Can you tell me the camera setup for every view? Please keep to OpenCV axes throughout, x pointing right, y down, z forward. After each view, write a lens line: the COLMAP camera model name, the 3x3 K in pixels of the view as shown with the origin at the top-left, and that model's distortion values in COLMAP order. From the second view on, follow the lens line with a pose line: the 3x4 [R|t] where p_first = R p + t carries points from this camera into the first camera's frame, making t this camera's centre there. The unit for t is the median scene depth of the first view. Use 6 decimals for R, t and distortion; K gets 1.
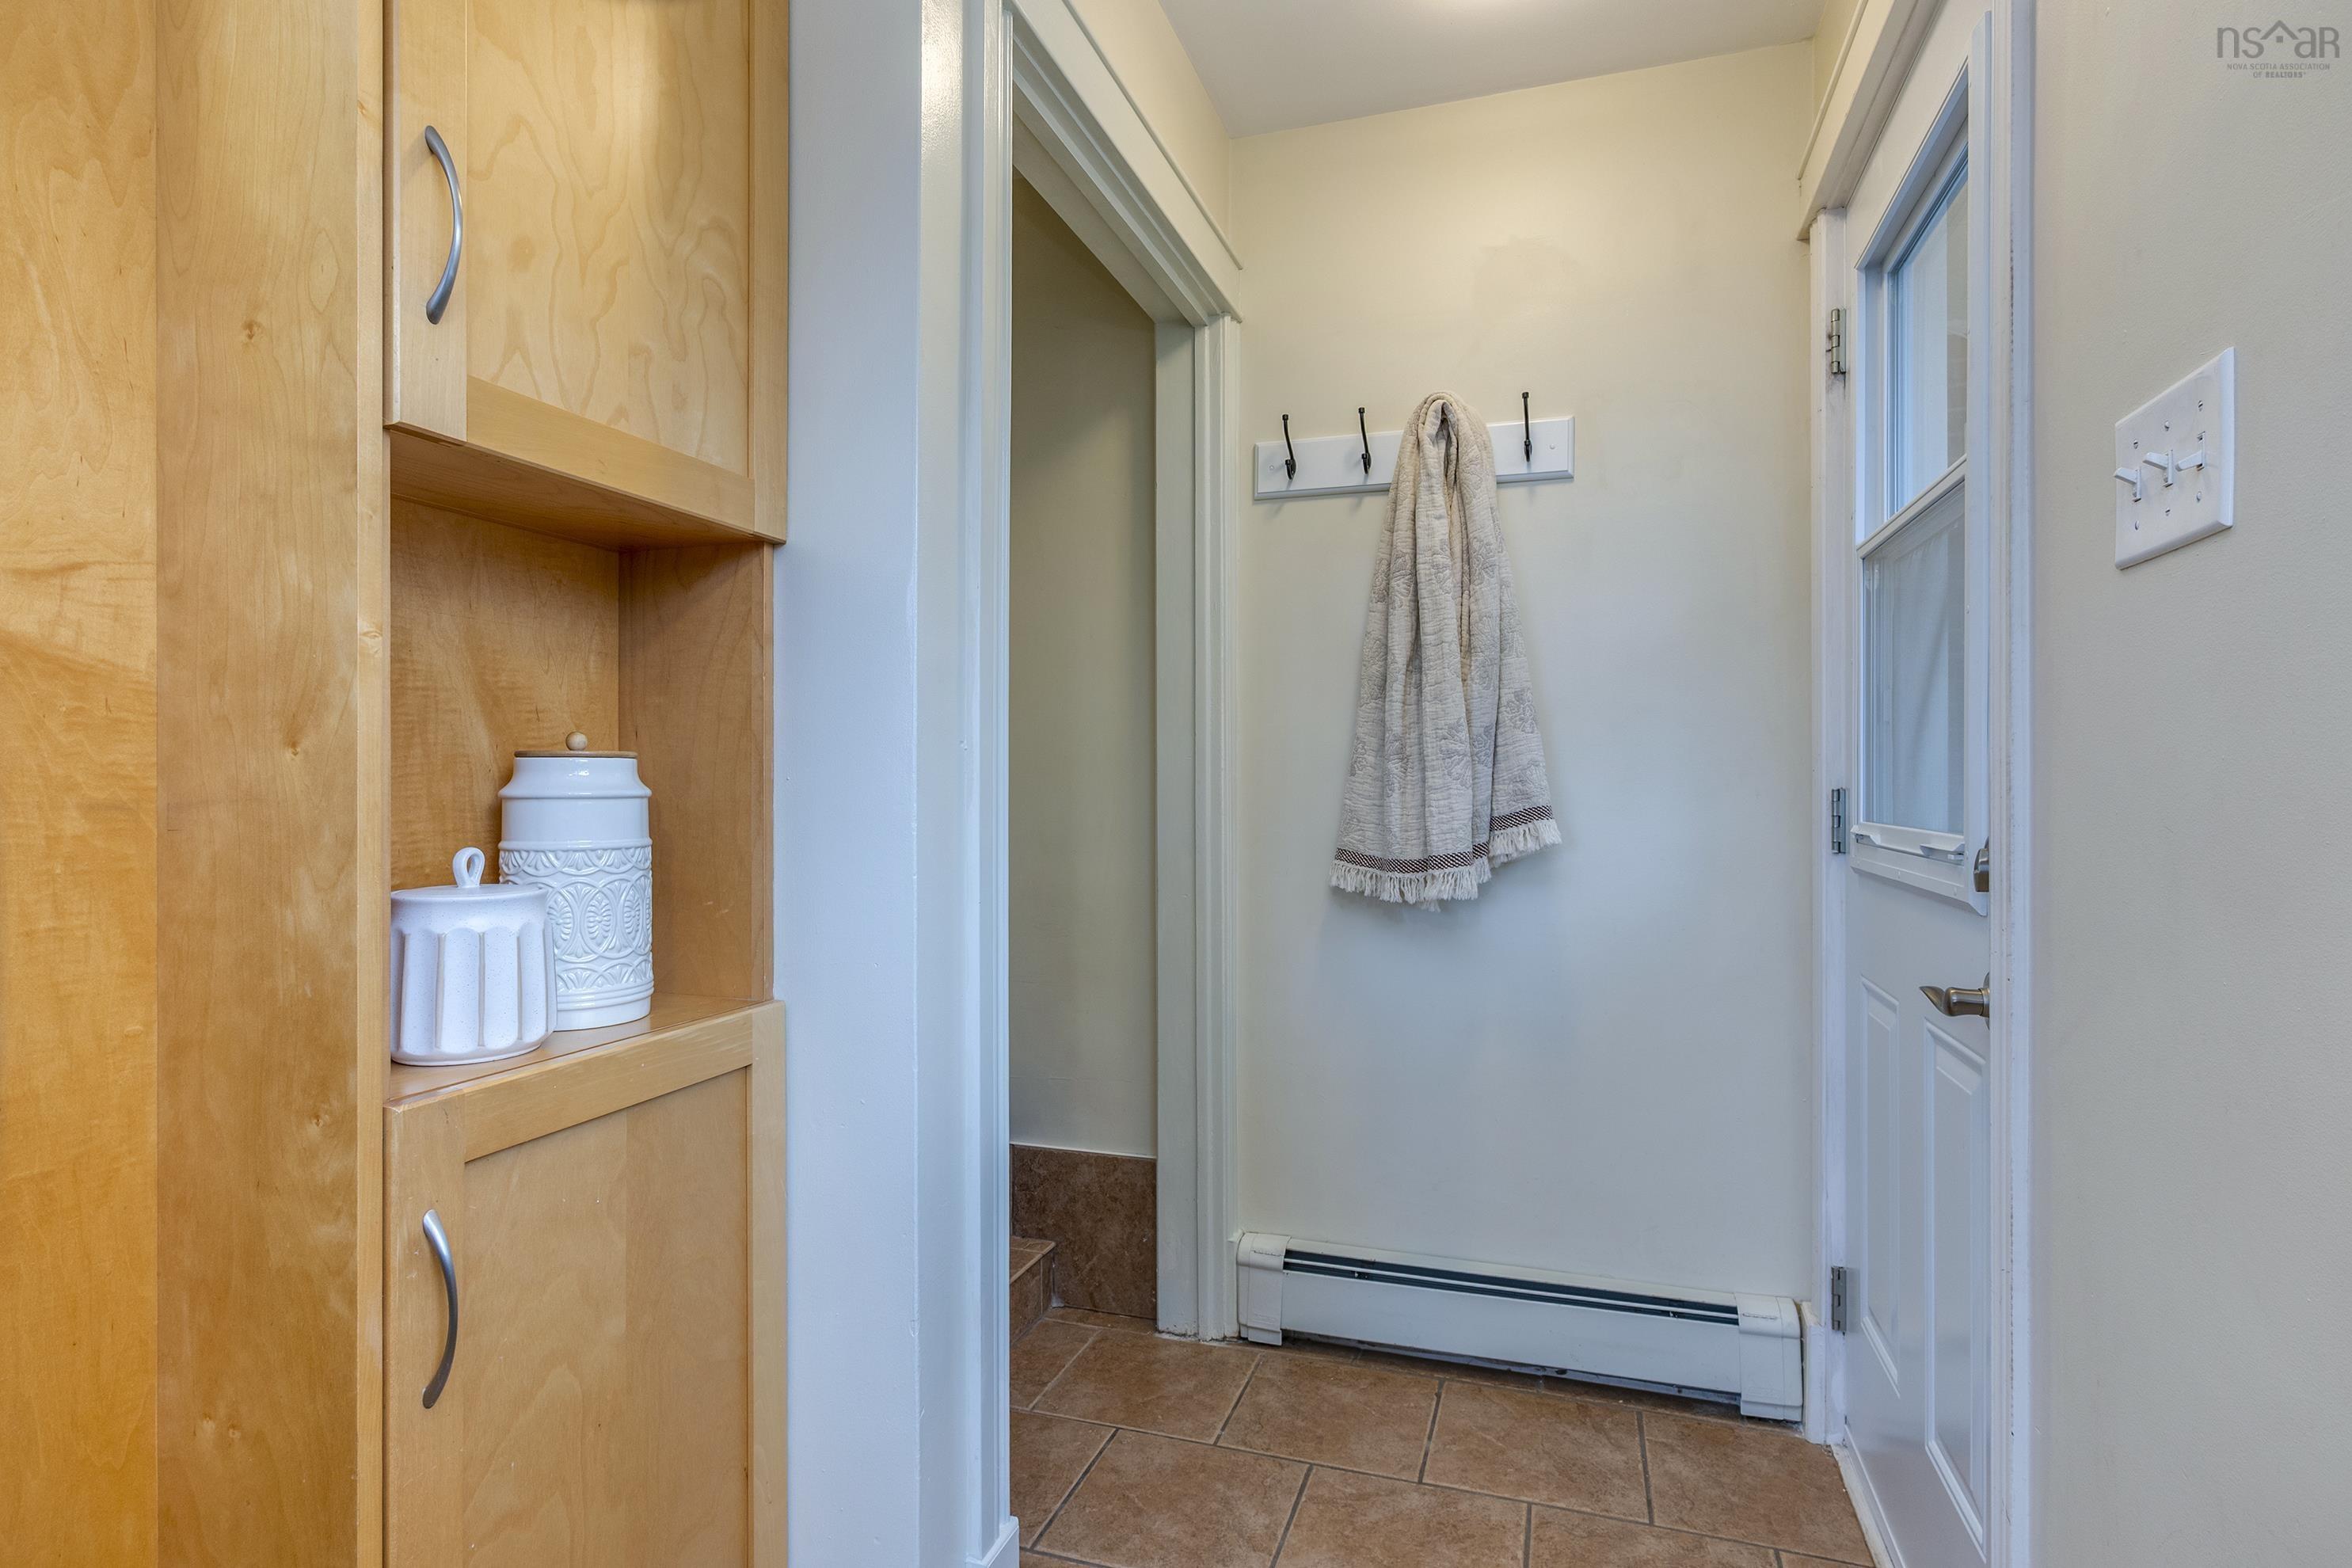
lens RADIAL K [[1171.6, 0, 1189.3], [0, 1171.6, 787.5], [0, 0, 1]] dist [0.001005, 0.002217]
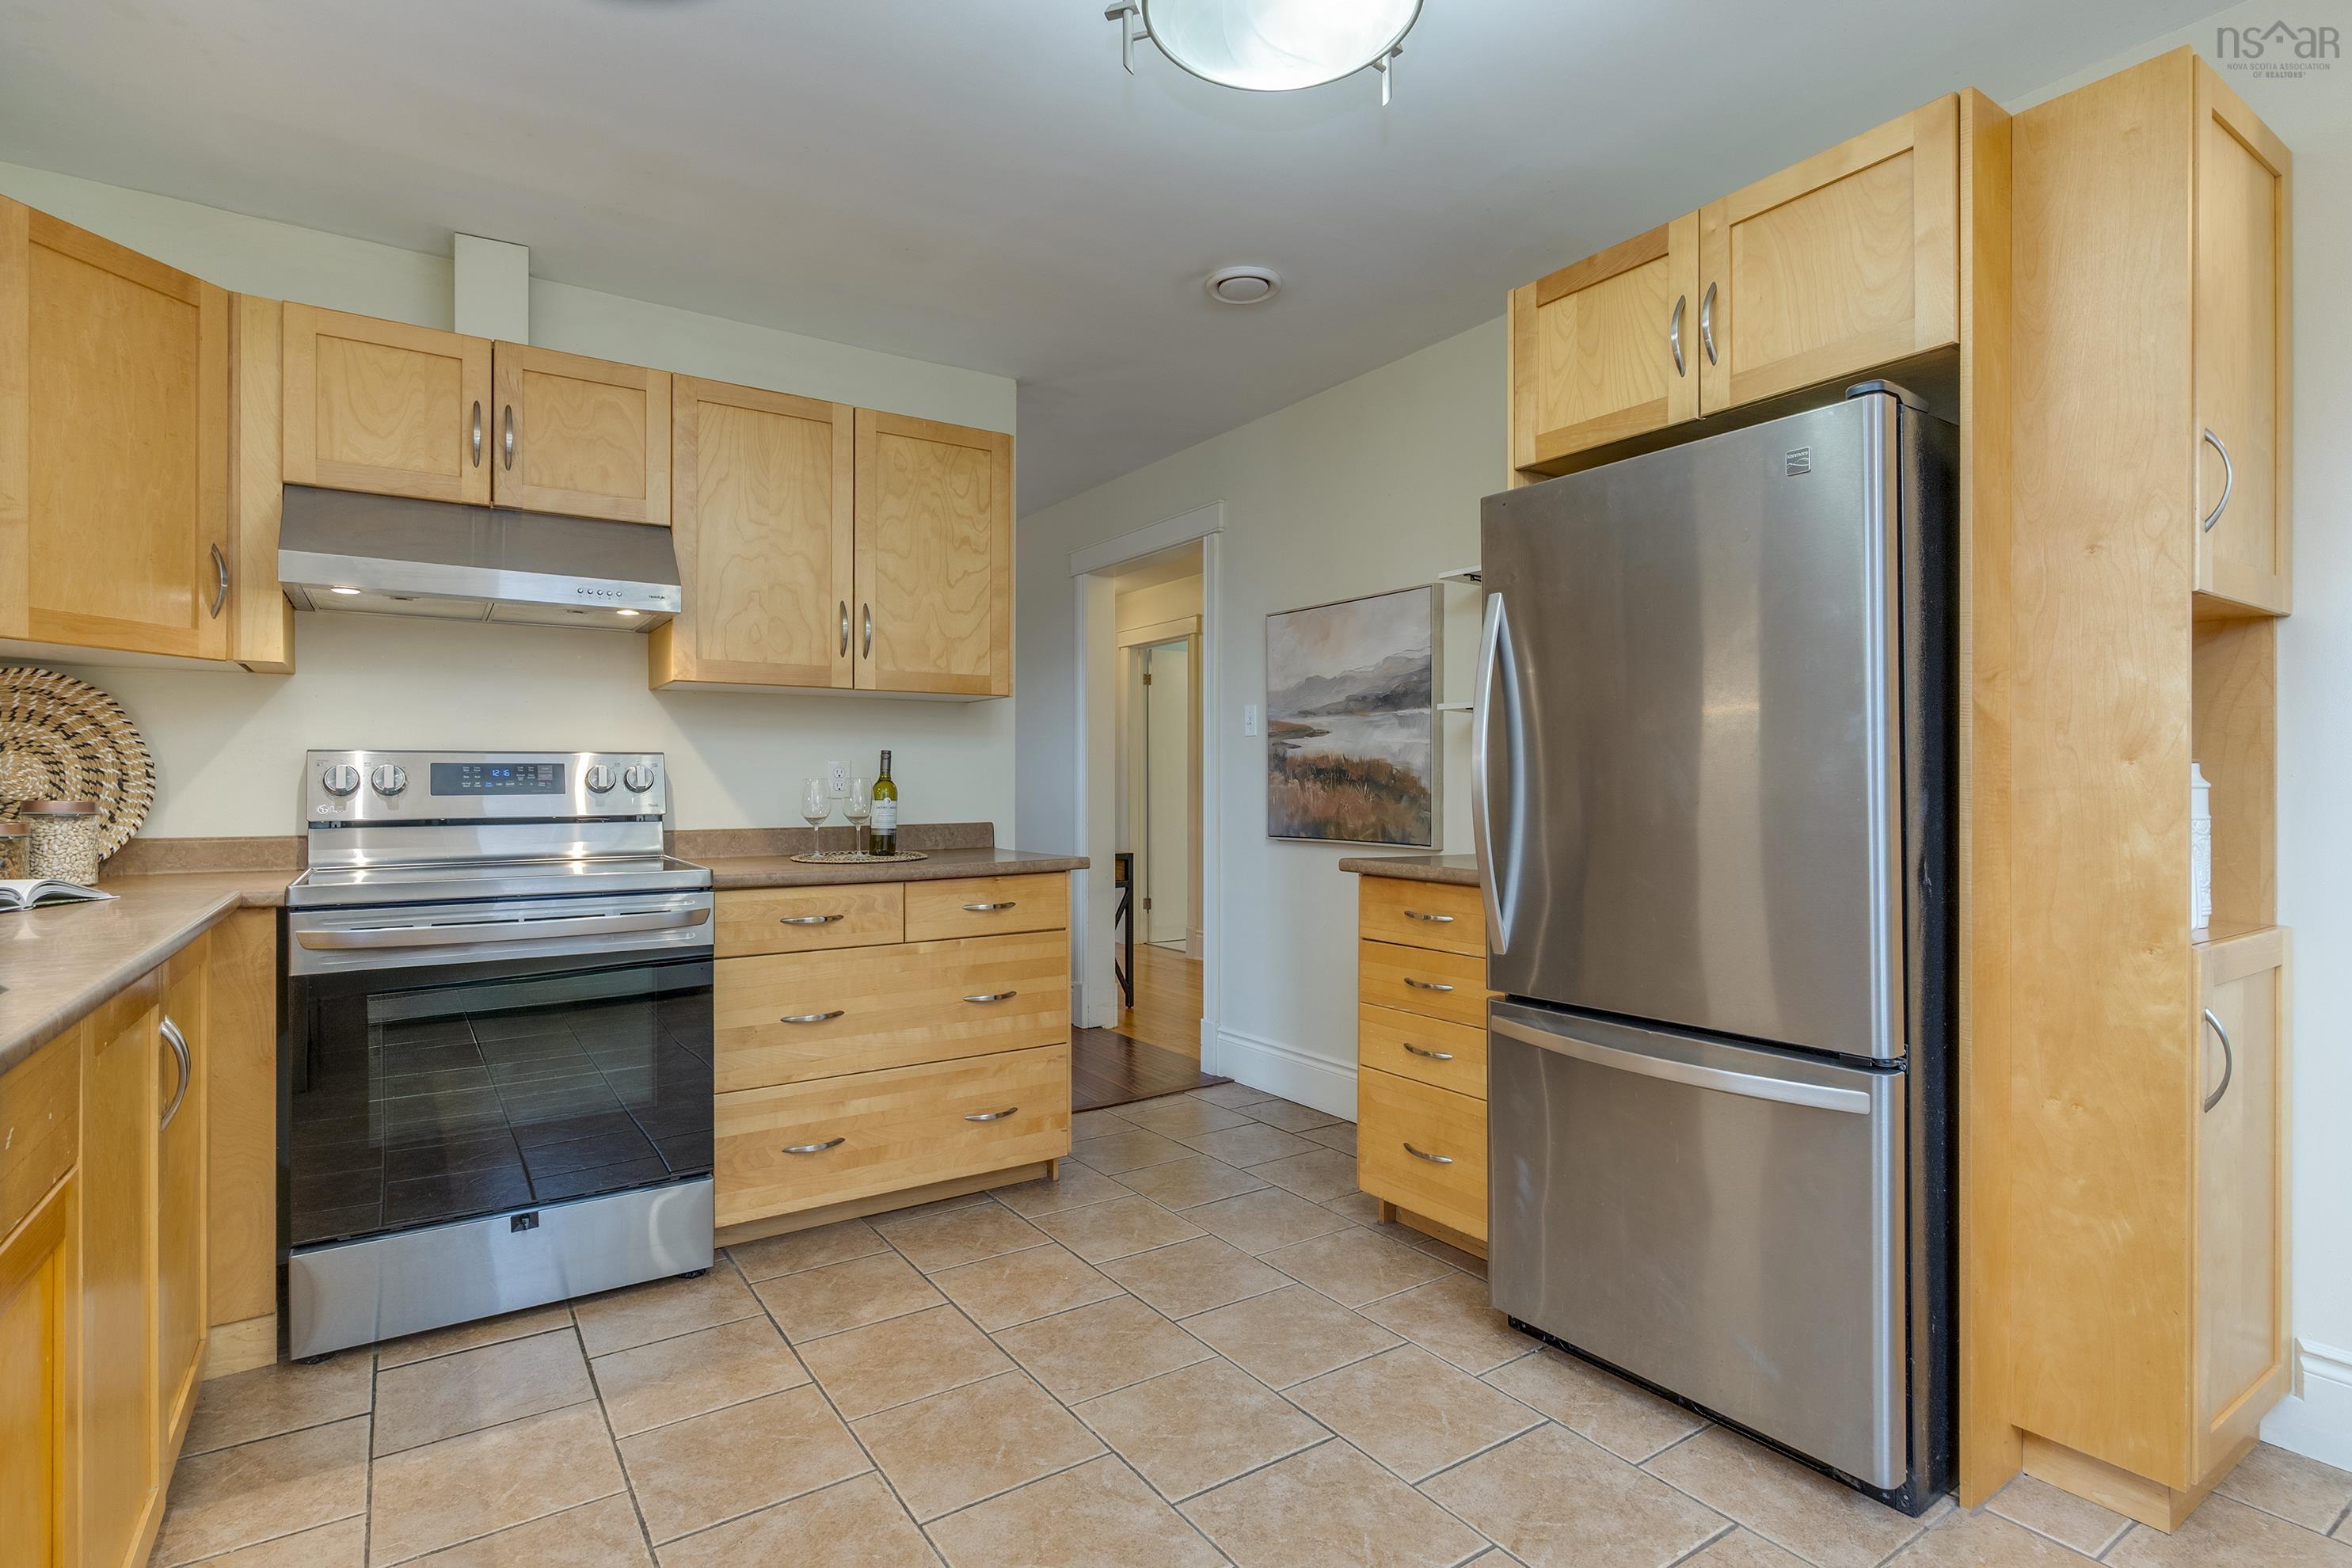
lens RADIAL K [[1165.2, 0, 1177.1], [0, 1165.2, 777.4], [0, 0, 1]] dist [-0.002607, 0.005764]
pose [[0.790525, 0.000882, -0.612429, -0.821083], [-0.001298, 0.999999, -0.000236, -0.003755], [0.612429, 0.000982, 0.790525, -1.499543]]
